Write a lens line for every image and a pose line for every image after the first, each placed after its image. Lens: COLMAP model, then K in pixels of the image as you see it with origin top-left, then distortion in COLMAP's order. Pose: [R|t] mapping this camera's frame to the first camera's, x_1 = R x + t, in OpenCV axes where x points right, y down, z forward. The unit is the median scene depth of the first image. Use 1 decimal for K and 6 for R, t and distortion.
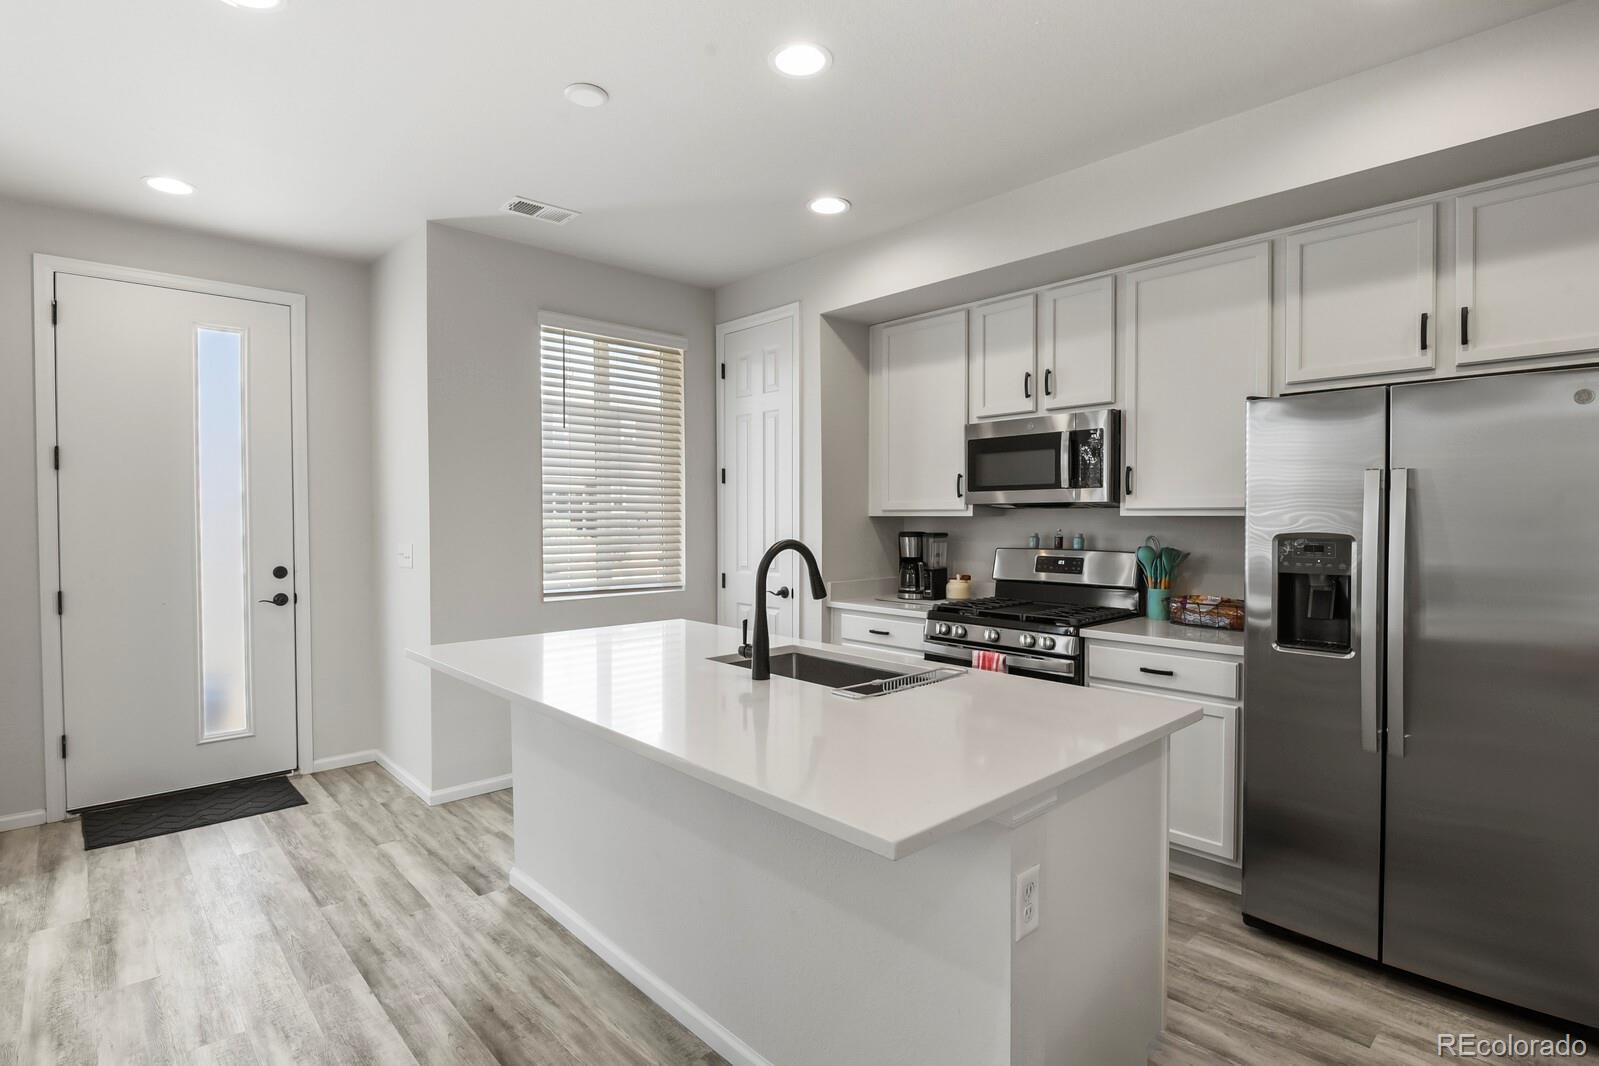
lens RADIAL K [[779.9, 0, 799.7], [0, 779.9, 530.0], [0, 0, 1]] dist [-0.012404, 0.000252]
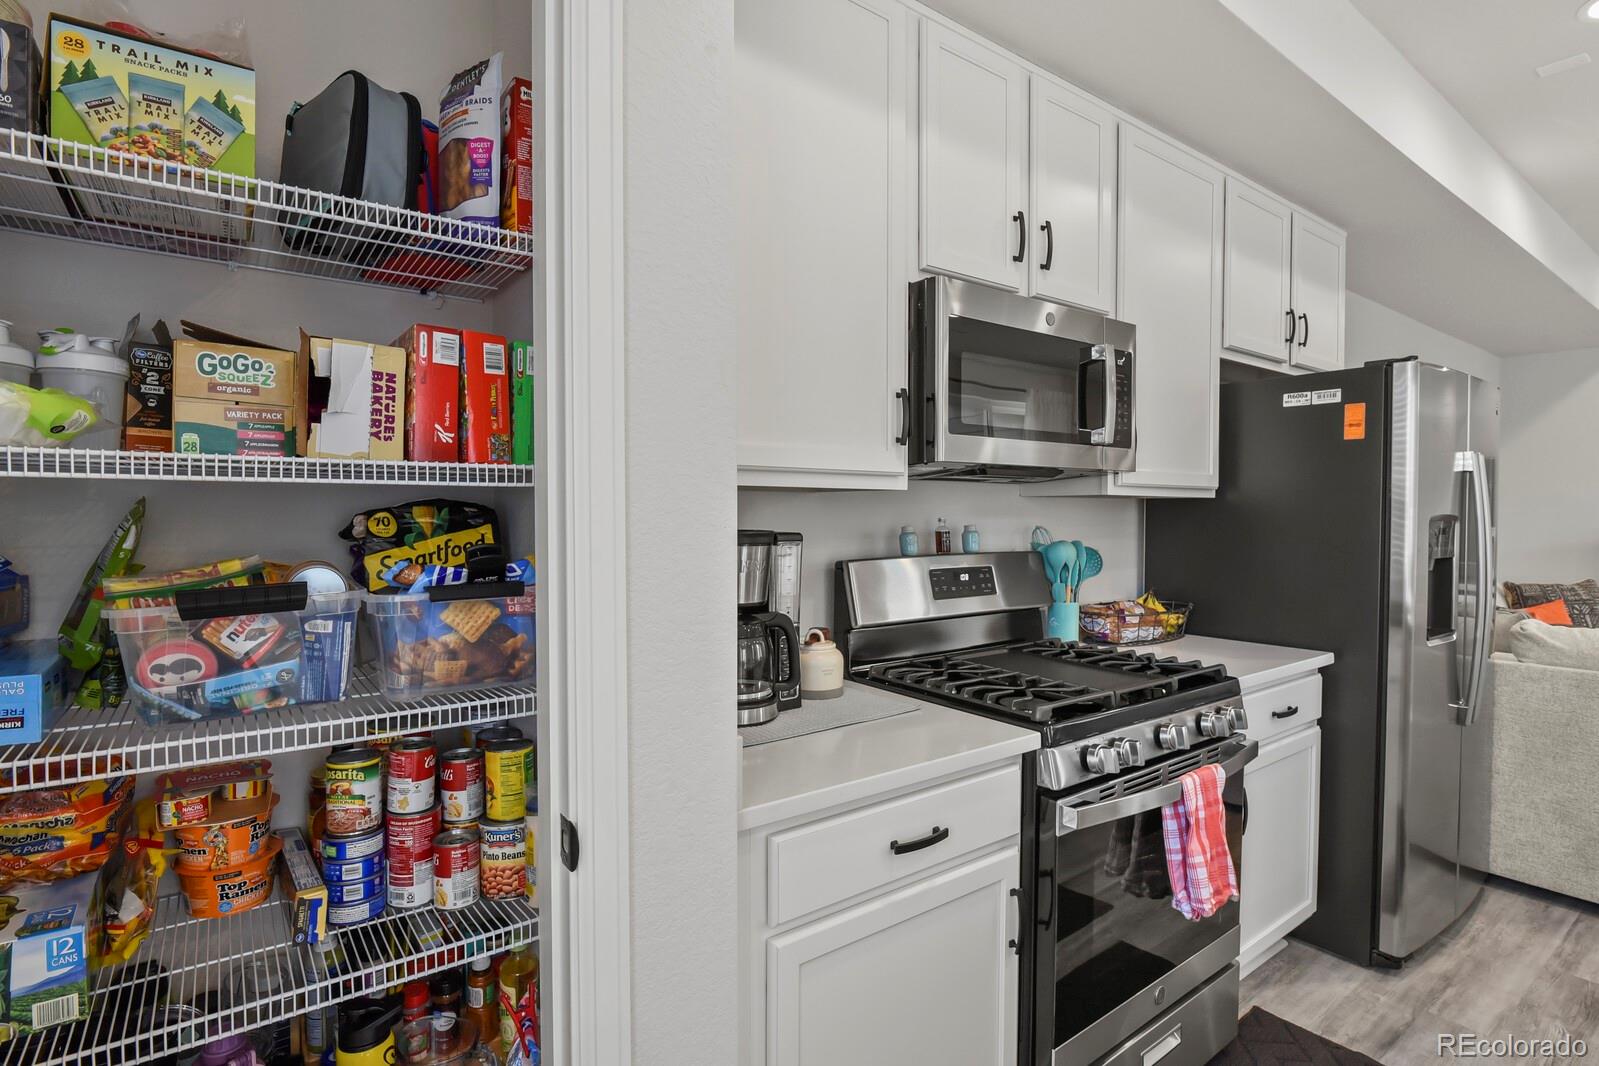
lens RADIAL K [[779.9, 0, 801.9], [0, 779.9, 534.3], [0, 0, 1]] dist [-0.012404, 0.000252]
pose [[0.112432, -0.021251, 0.993432, -0.227471], [0.021537, 0.999589, 0.018946, -0.002003], [-0.993426, 0.019265, 0.112844, 1.054193]]
